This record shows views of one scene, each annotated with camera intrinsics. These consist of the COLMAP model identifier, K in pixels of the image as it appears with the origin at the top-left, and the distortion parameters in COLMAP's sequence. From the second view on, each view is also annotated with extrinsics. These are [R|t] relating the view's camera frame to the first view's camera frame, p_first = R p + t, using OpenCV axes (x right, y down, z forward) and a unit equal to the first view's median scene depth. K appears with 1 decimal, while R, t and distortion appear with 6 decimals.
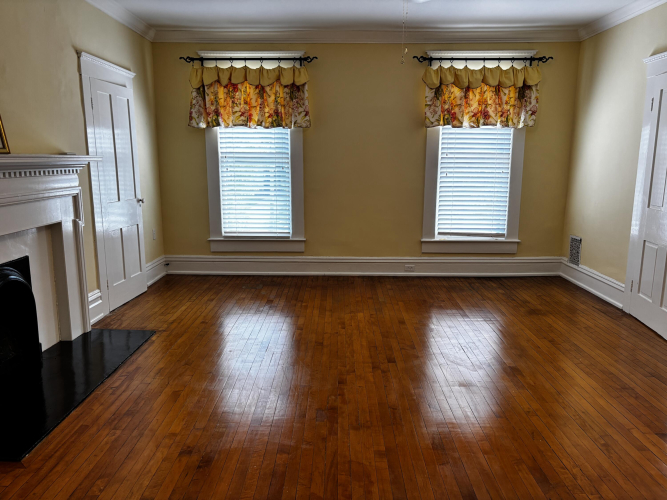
lens RADIAL K [[512.5, 0, 336.7], [0, 512.5, 250.3], [0, 0, 1]] dist [0.086489, -0.112437]
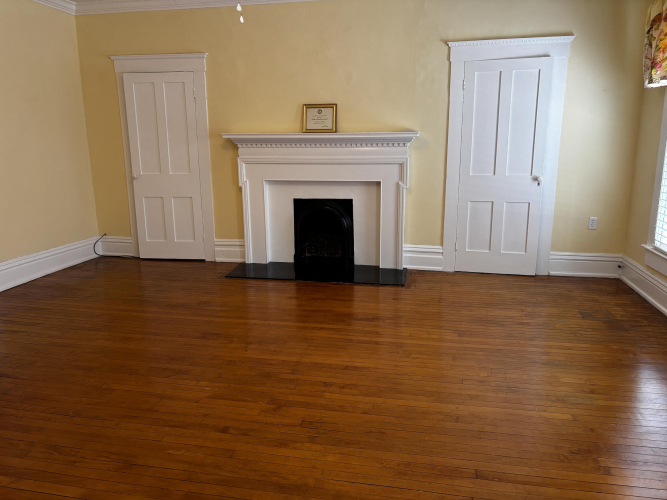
lens RADIAL K [[512.5, 0, 336.7], [0, 512.5, 250.3], [0, 0, 1]] dist [0.086489, -0.112437]
pose [[-0.191520, 0.205546, -0.959724, 0.757928], [-0.169649, 0.956175, 0.238641, -0.165767], [0.966716, 0.208520, -0.148256, 1.002280]]
